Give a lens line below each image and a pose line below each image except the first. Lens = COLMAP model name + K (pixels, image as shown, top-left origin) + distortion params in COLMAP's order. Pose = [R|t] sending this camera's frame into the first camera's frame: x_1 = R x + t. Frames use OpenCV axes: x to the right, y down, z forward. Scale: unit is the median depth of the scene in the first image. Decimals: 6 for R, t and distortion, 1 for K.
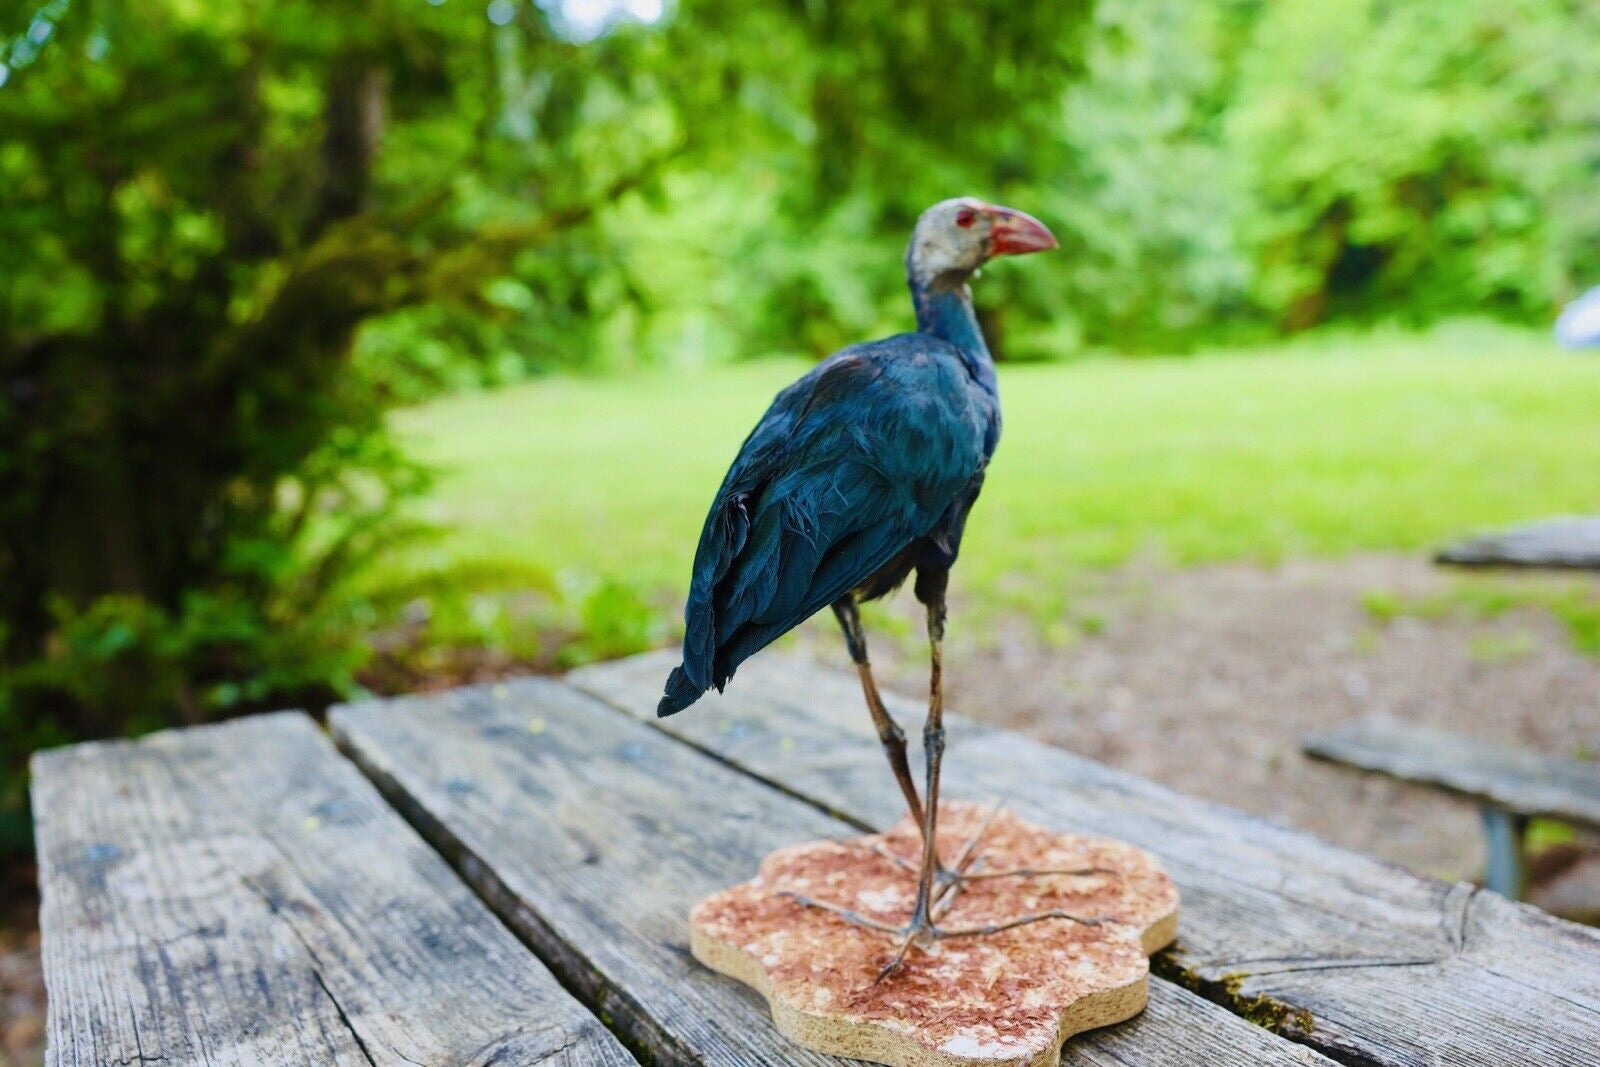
lens RADIAL K [[1309.9, 0, 779.9], [0, 1309.9, 558.2], [0, 0, 1]] dist [-0.112348, 0.116213]
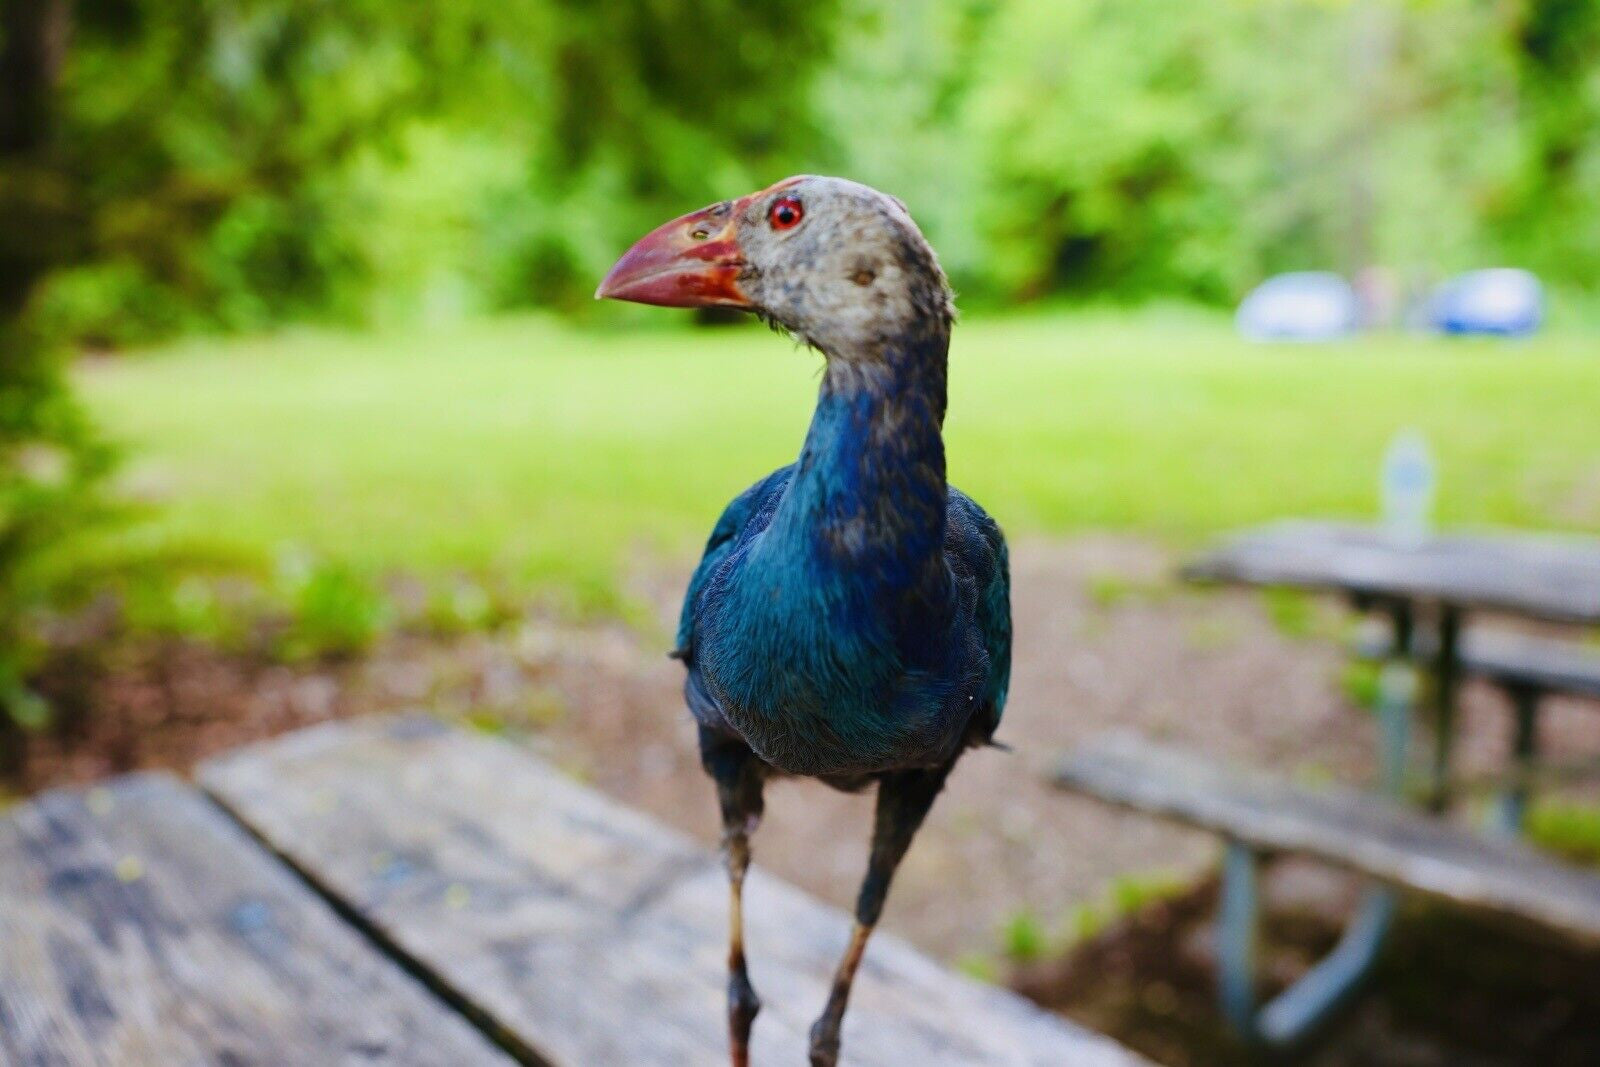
lens RADIAL K [[1255.0, 0, 798.1], [0, 1255.0, 531.9], [0, 0, 1]] dist [-0.126730, 0.114334]
pose [[0.978429, 0.006069, 0.206493, 0.045521], [-0.010060, 0.999782, 0.018283, -0.080575], [-0.206337, -0.019966, 0.978277, 0.214256]]
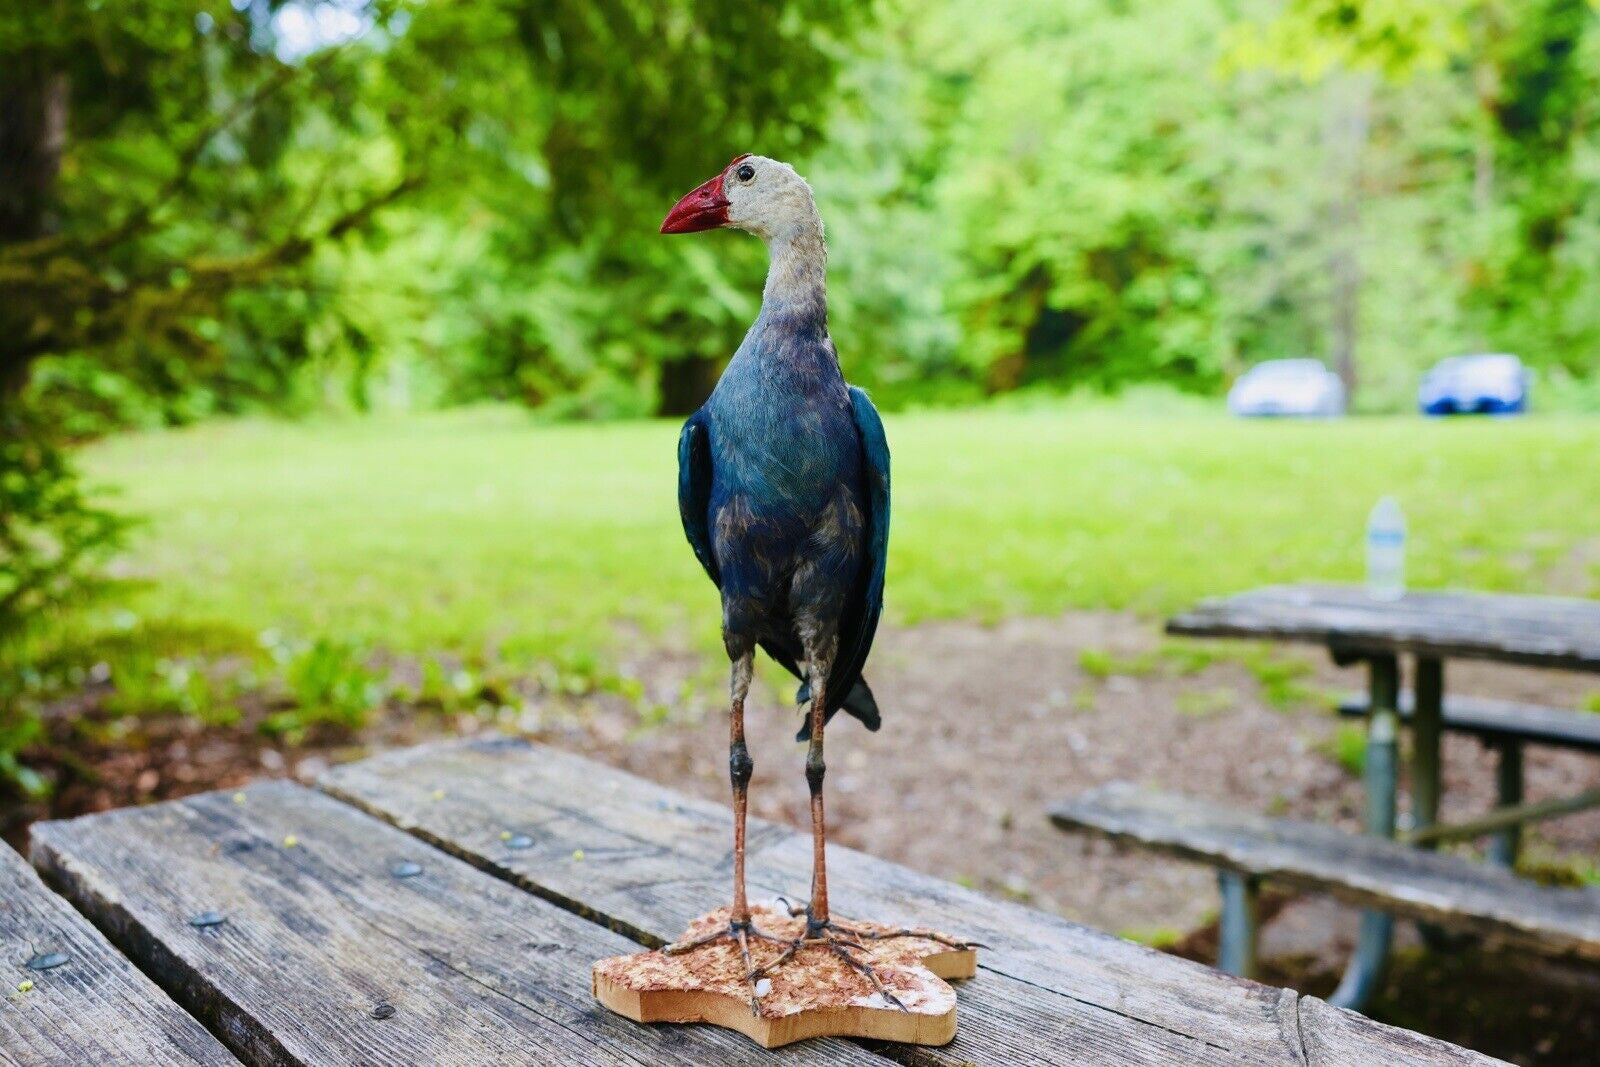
lens RADIAL K [[1325.9, 0, 789.3], [0, 1325.9, 552.7], [0, 0, 1]] dist [-0.110276, 0.117015]
pose [[0.974017, 0.010724, 0.226222, -0.054788], [-0.001766, 0.999207, -0.039766, -0.031166], [-0.226469, 0.038333, 0.973264, 0.045188]]
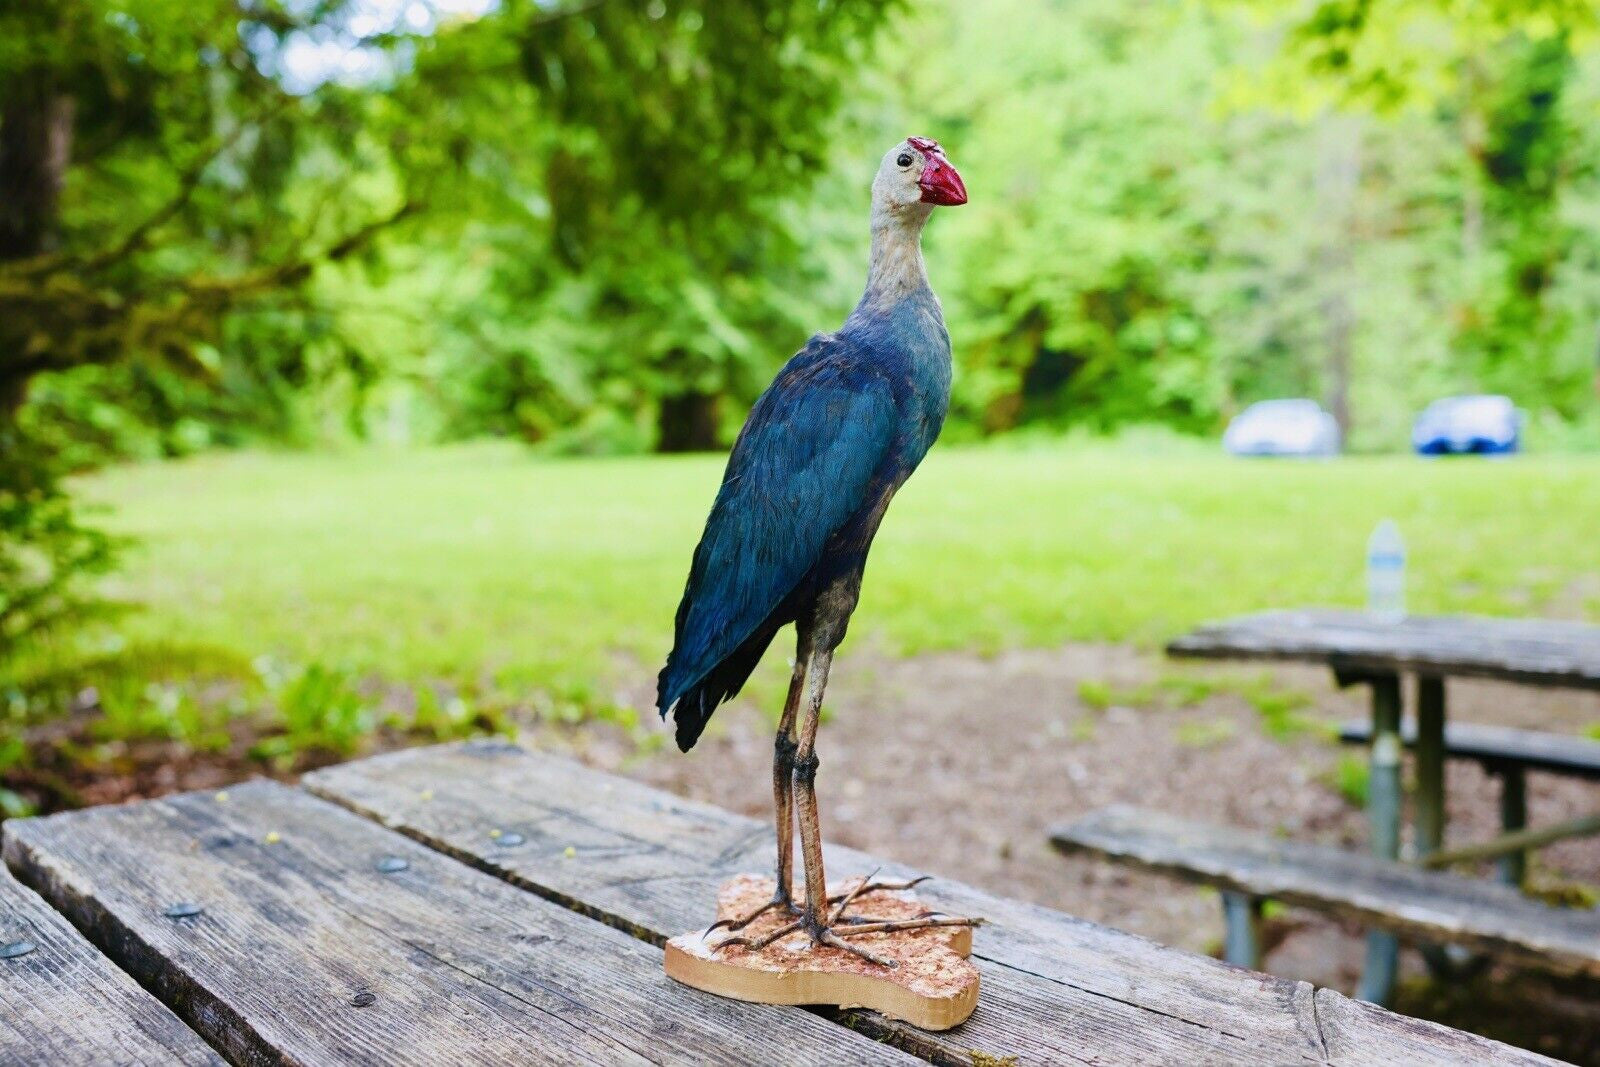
lens RADIAL K [[1324.2, 0, 799.8], [0, 1324.2, 537.1], [0, 0, 1]] dist [-0.108992, 0.111883]
pose [[0.971637, 0.025722, 0.235074, -0.051714], [-0.006352, 0.996547, -0.082785, -0.000064], [-0.236392, 0.078944, 0.968446, 0.063125]]
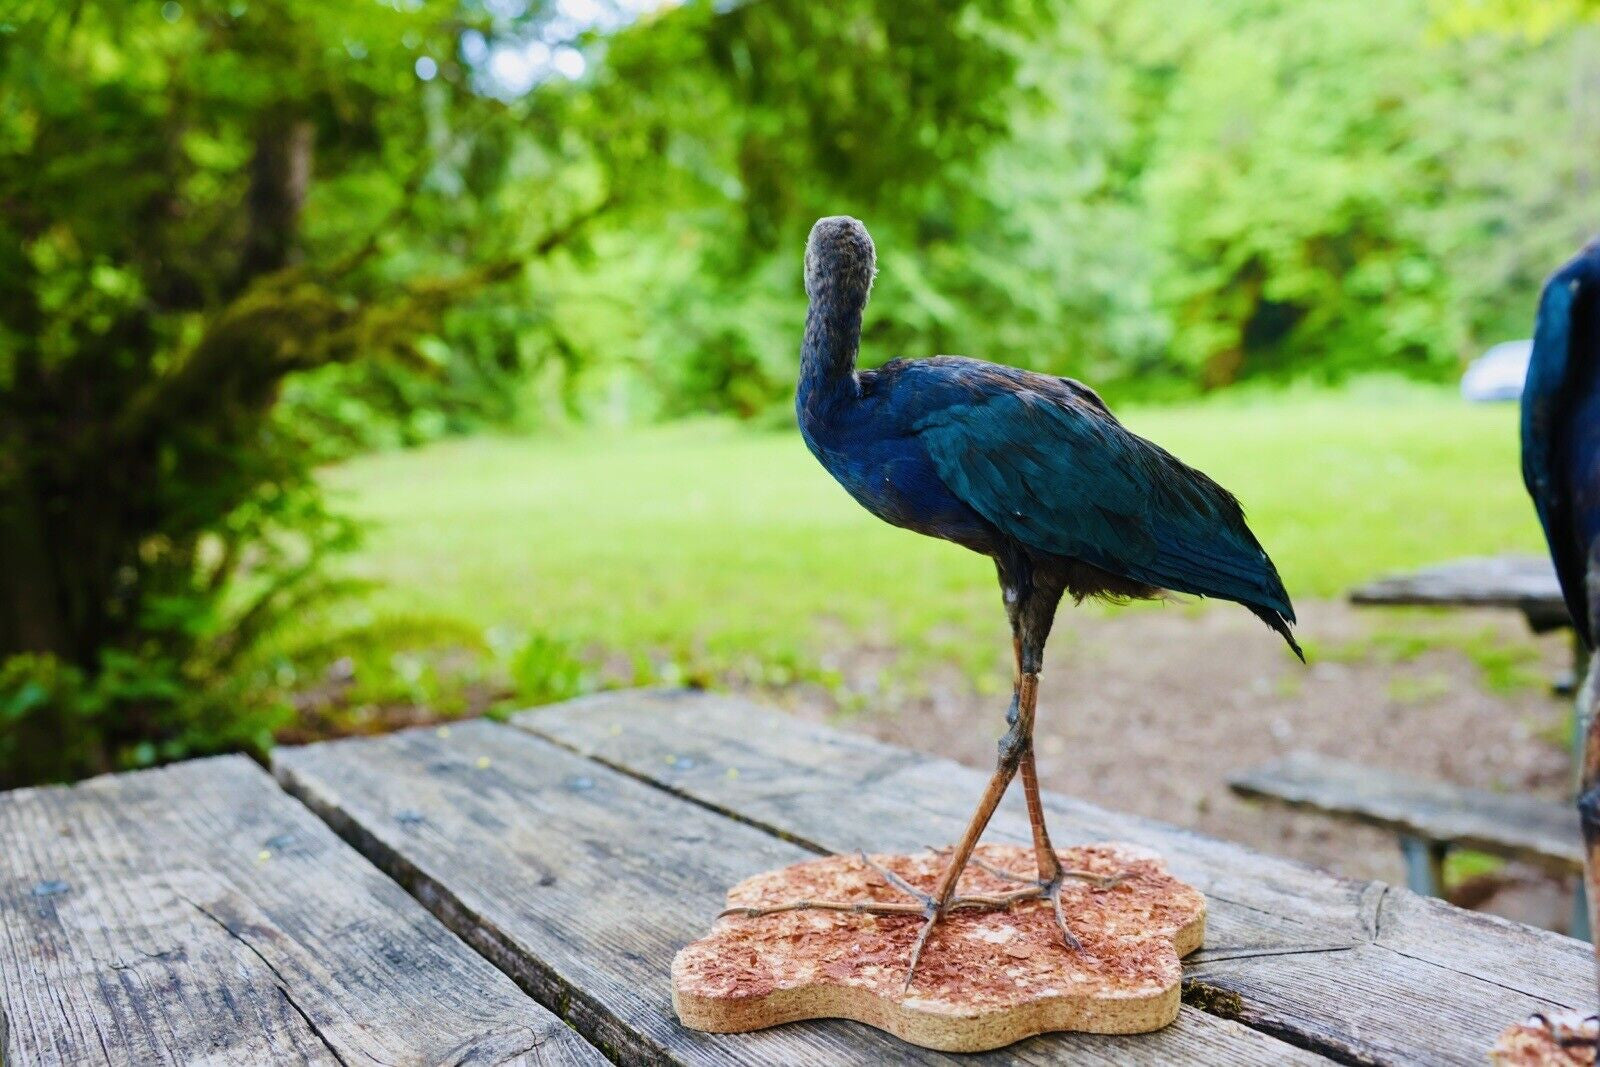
lens RADIAL K [[1325.9, 0, 789.3], [0, 1325.9, 552.7], [0, 0, 1]] dist [-0.110276, 0.117015]
pose [[0.997956, -0.008403, 0.063352, -0.012435], [0.011547, 0.998711, -0.049427, 0.018447], [-0.062855, 0.050057, 0.996767, -0.037498]]
